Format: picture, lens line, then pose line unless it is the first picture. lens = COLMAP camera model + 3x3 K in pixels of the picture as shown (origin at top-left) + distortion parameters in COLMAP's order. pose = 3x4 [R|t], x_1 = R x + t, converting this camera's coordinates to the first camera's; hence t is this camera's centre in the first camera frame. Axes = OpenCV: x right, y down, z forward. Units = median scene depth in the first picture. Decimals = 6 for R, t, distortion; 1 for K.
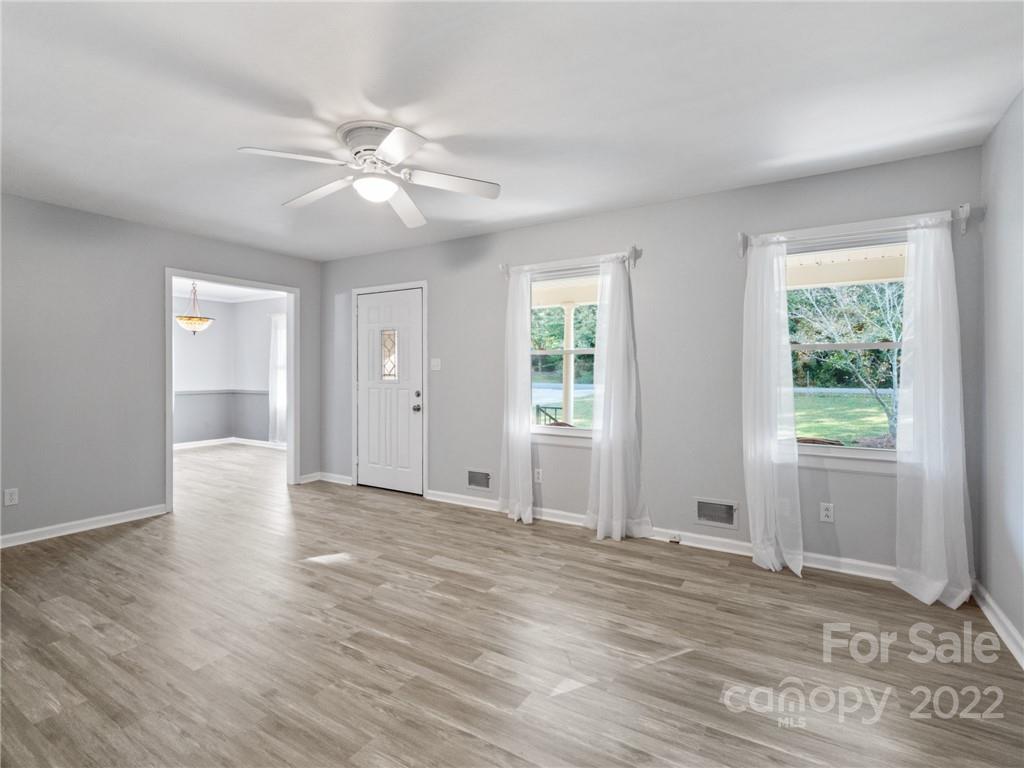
lens RADIAL K [[503.9, 0, 509.5], [0, 503.9, 376.5], [0, 0, 1]] dist [-0.002379, -0.000639]
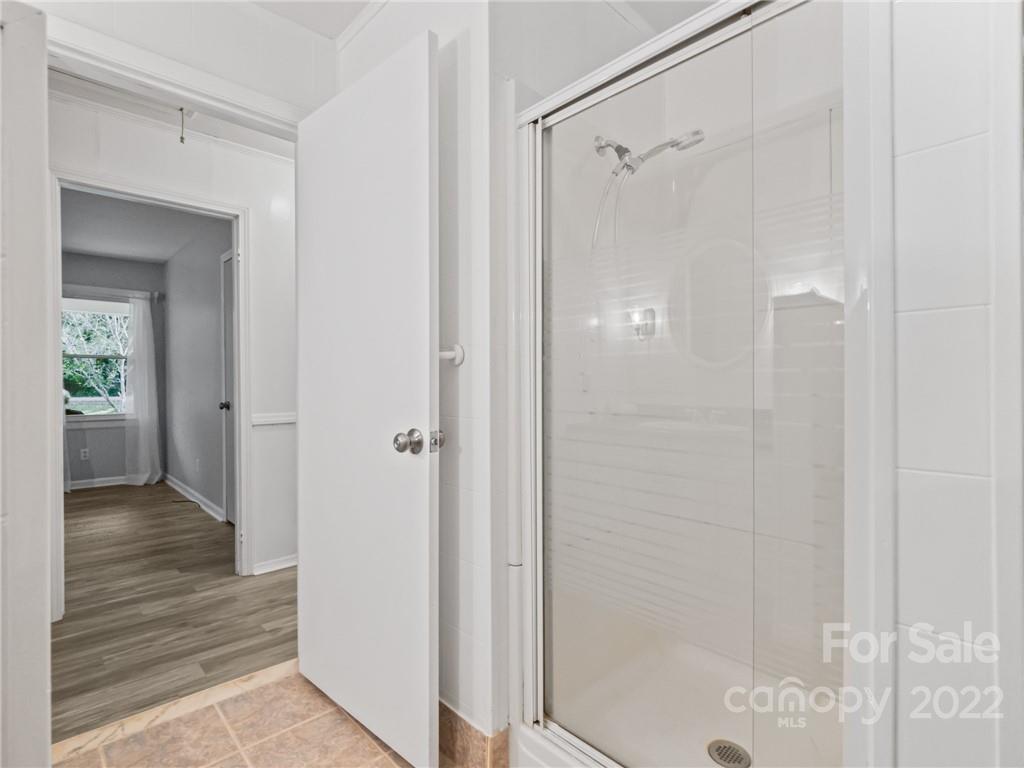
lens RADIAL K [[503.9, 0, 509.5], [0, 503.9, 376.5], [0, 0, 1]] dist [-0.002379, -0.000639]
pose [[0.257536, 0.000978, 0.966268, -0.678929], [0.019155, 0.999798, -0.006118, 0.046008], [-0.966079, 0.020084, 0.257465, -0.877757]]
